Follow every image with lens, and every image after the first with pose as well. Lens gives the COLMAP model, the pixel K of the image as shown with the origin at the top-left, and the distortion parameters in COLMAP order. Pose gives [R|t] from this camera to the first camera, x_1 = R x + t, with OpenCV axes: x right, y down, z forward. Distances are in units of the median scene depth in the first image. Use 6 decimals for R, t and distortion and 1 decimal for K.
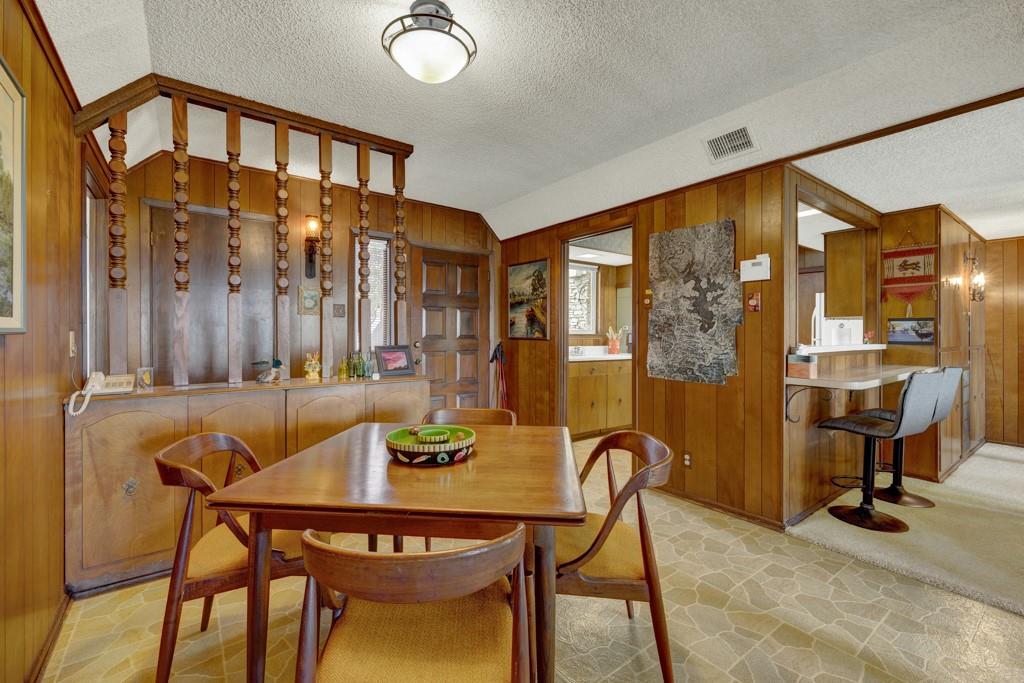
lens RADIAL K [[436.1, 0, 504.6], [0, 436.1, 336.0], [0, 0, 1]] dist [0.002377, 0.000528]
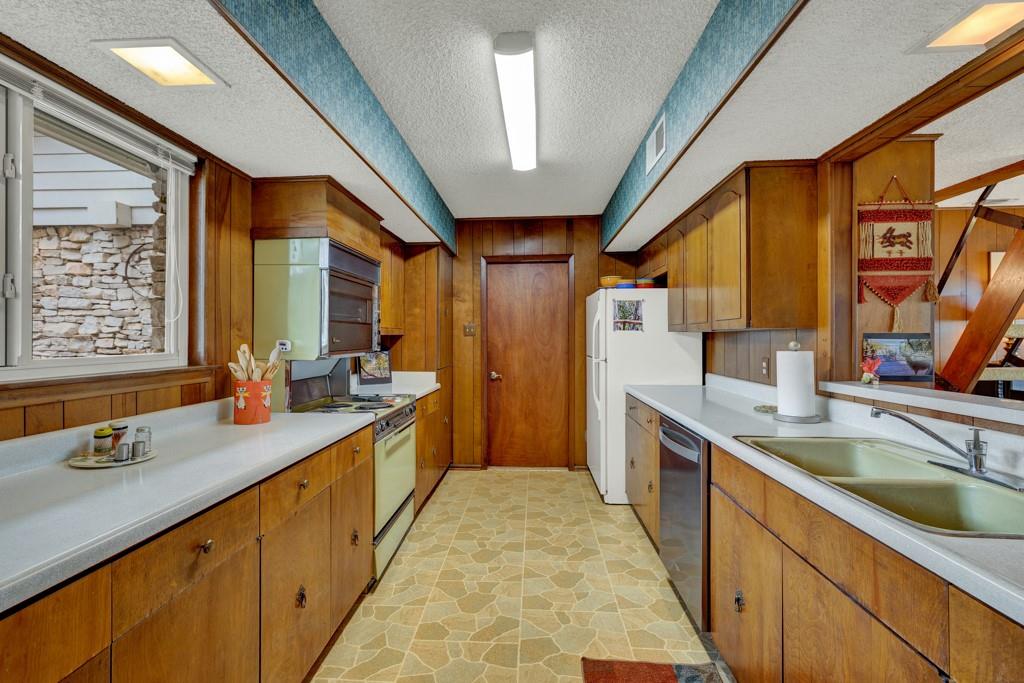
lens RADIAL K [[436.1, 0, 504.6], [0, 436.1, 336.0], [0, 0, 1]] dist [0.002377, 0.000528]
pose [[0.637322, -0.001868, 0.770595, 0.162580], [0.008420, 0.999954, -0.004540, -0.034790], [-0.770552, 0.009382, 0.637308, 0.915460]]
